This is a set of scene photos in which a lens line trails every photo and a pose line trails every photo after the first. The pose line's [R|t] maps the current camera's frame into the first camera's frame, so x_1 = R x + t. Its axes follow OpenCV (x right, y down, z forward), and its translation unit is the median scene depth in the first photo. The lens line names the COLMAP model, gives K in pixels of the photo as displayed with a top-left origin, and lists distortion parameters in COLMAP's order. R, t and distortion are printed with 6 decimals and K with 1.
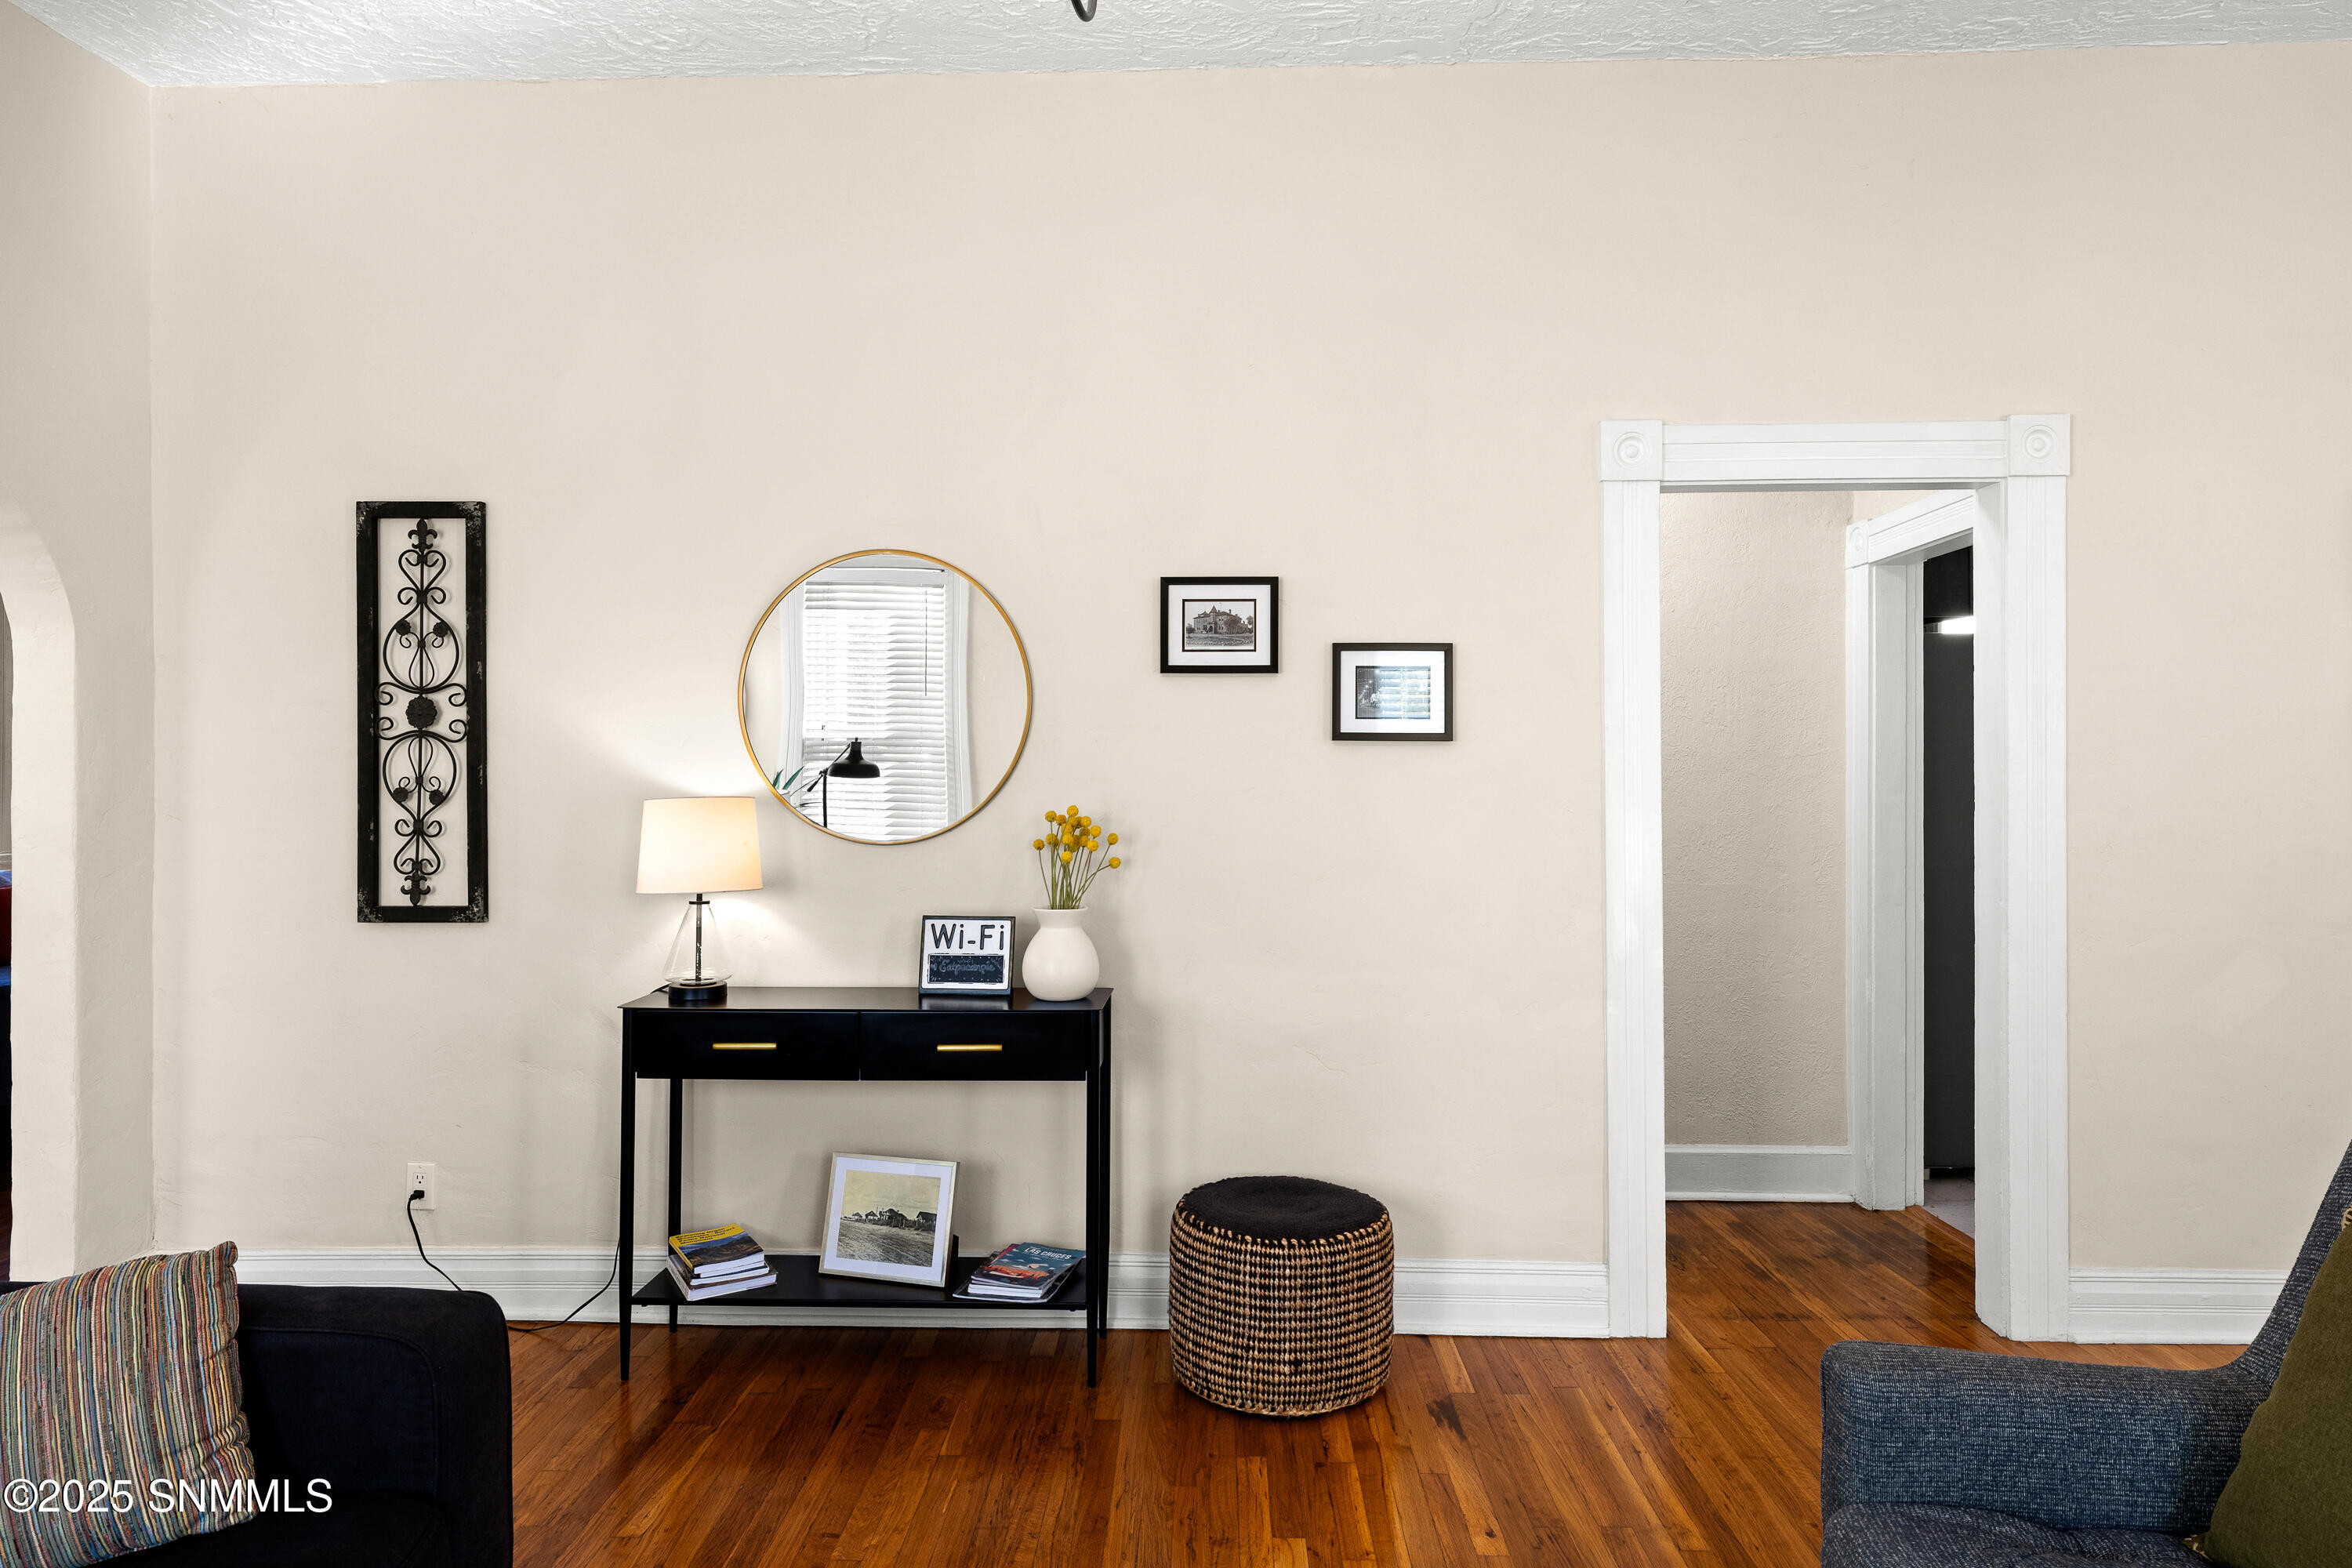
lens RADIAL K [[1328.8, 0, 1170.5], [0, 1328.8, 770.0], [0, 0, 1]] dist [-0.001621, -0.000636]
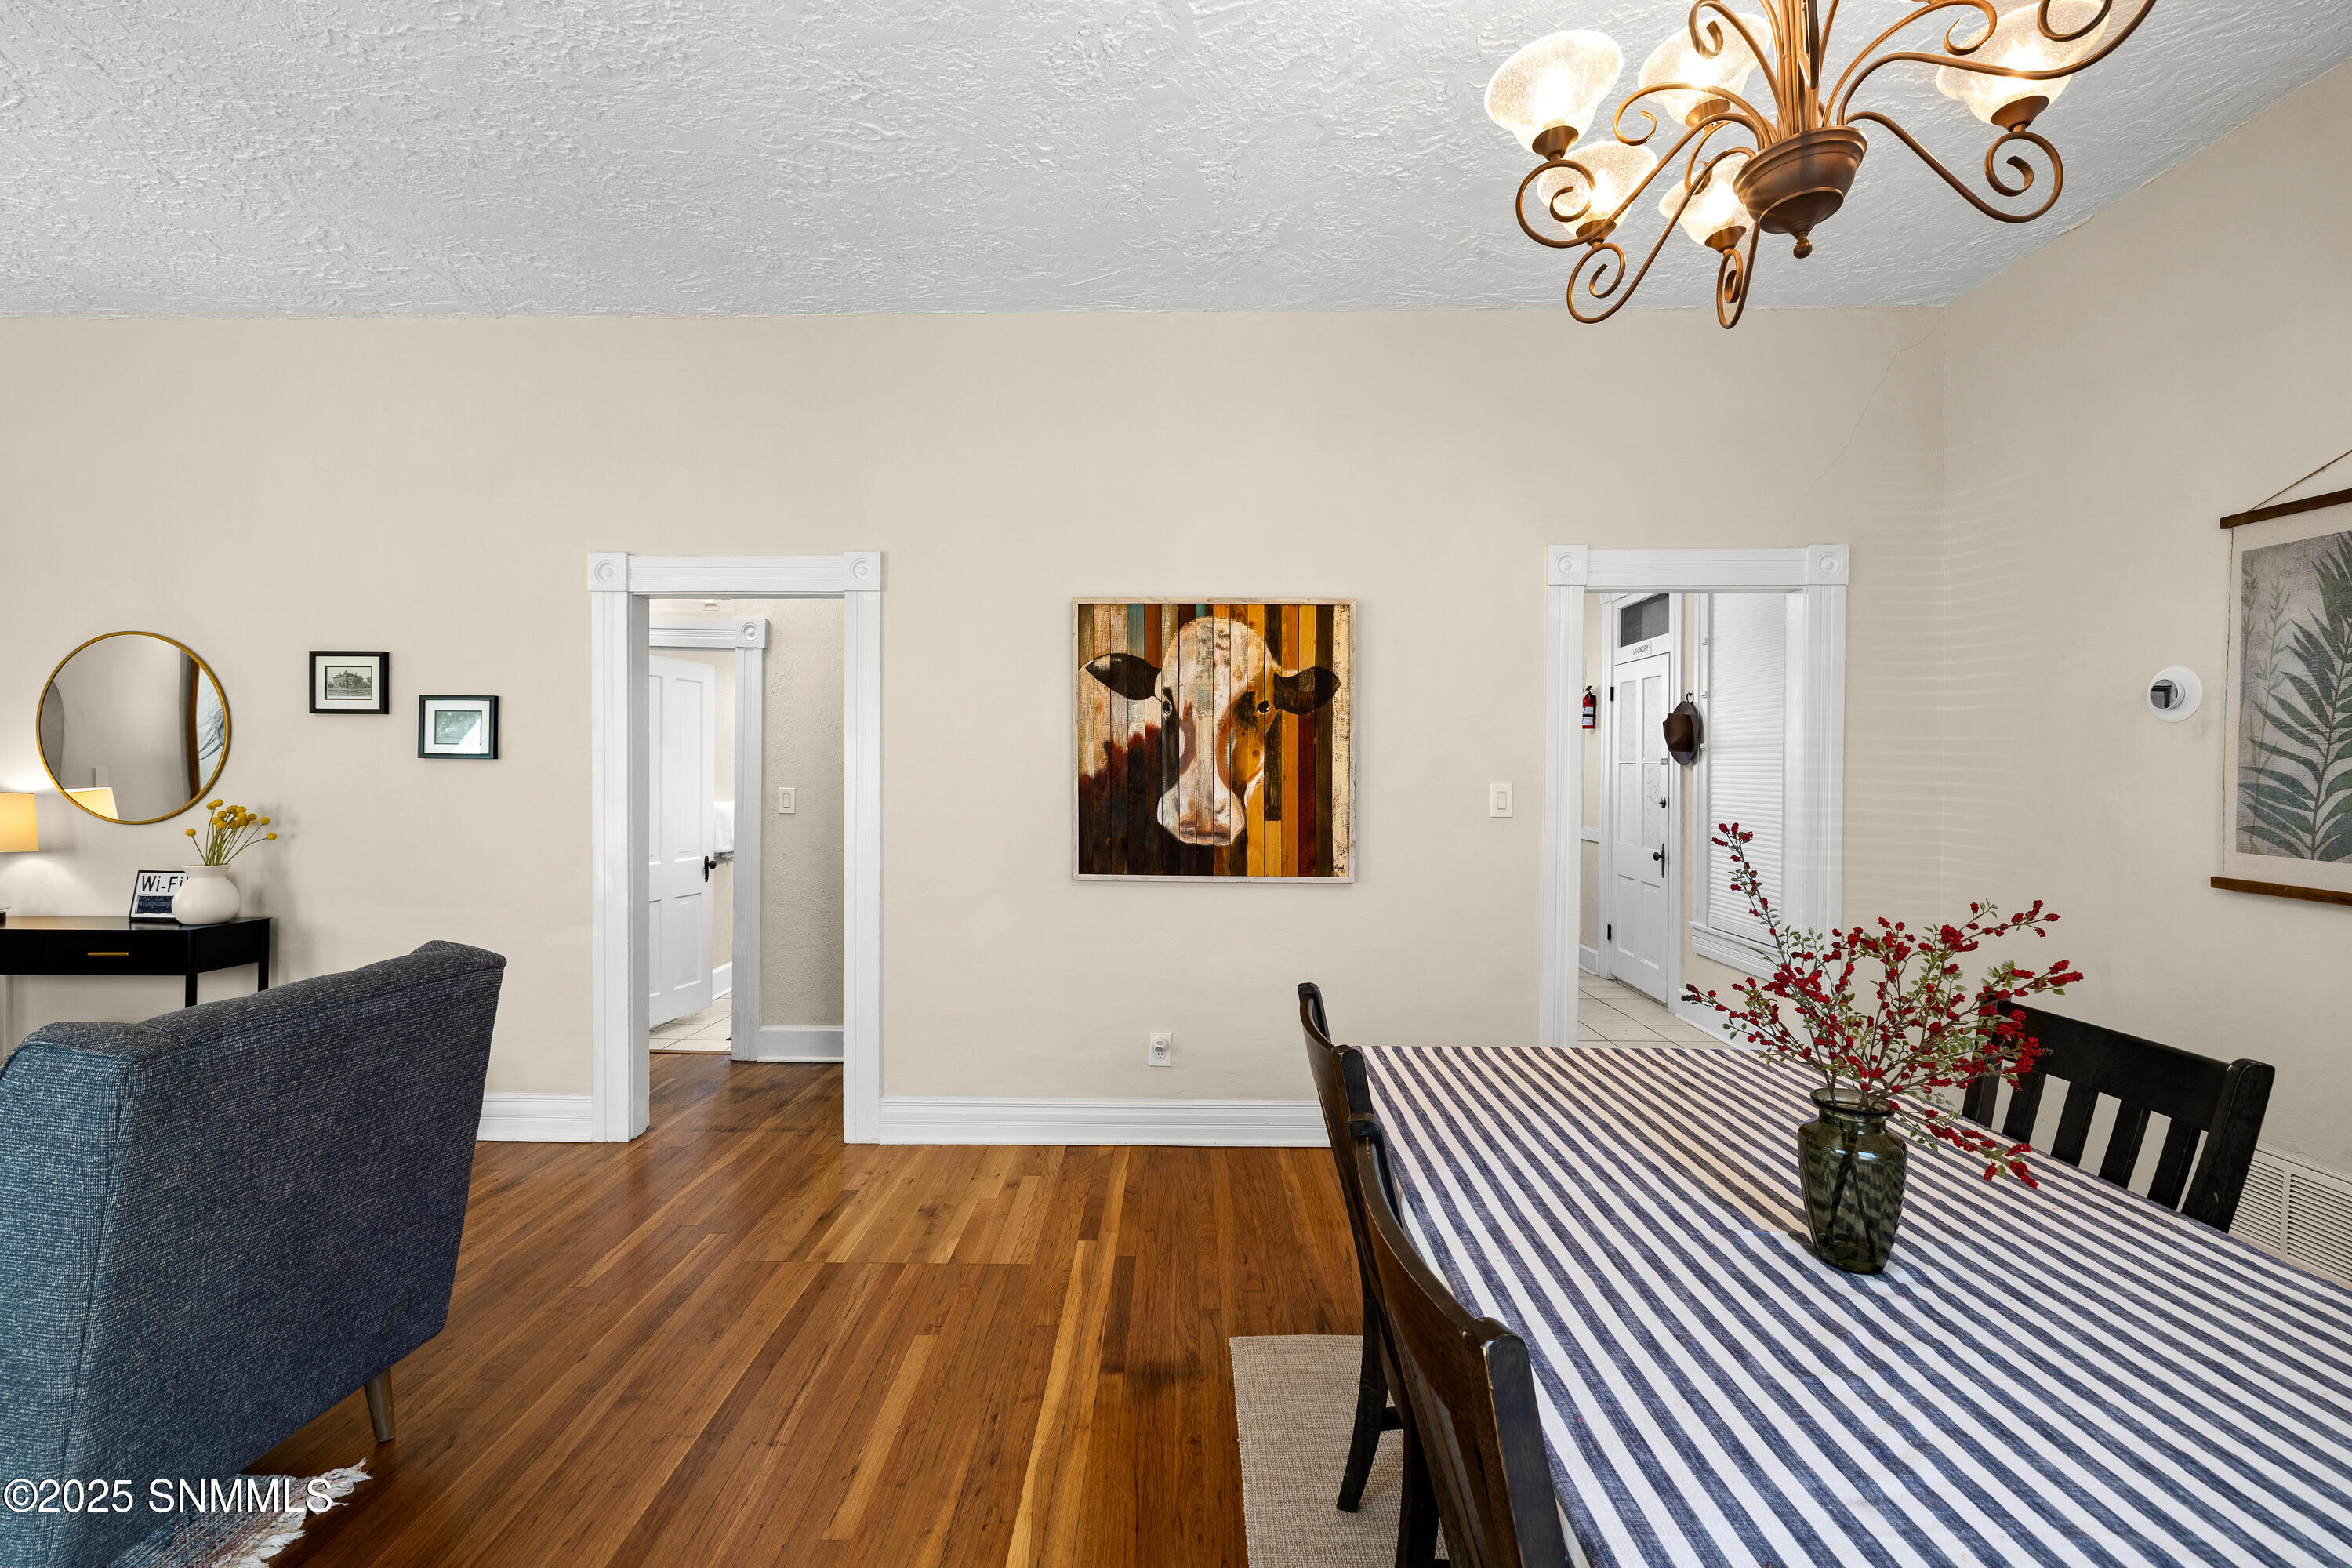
lens RADIAL K [[989.3, 0, 1173.8], [0, 989.3, 782.0], [0, 0, 1]] dist [-0.001560, -0.000524]
pose [[0.999771, 0.005271, 0.020744, 0.967613], [-0.005601, 0.999858, 0.015878, -0.017261], [-0.020657, -0.015991, 0.999659, -0.165047]]
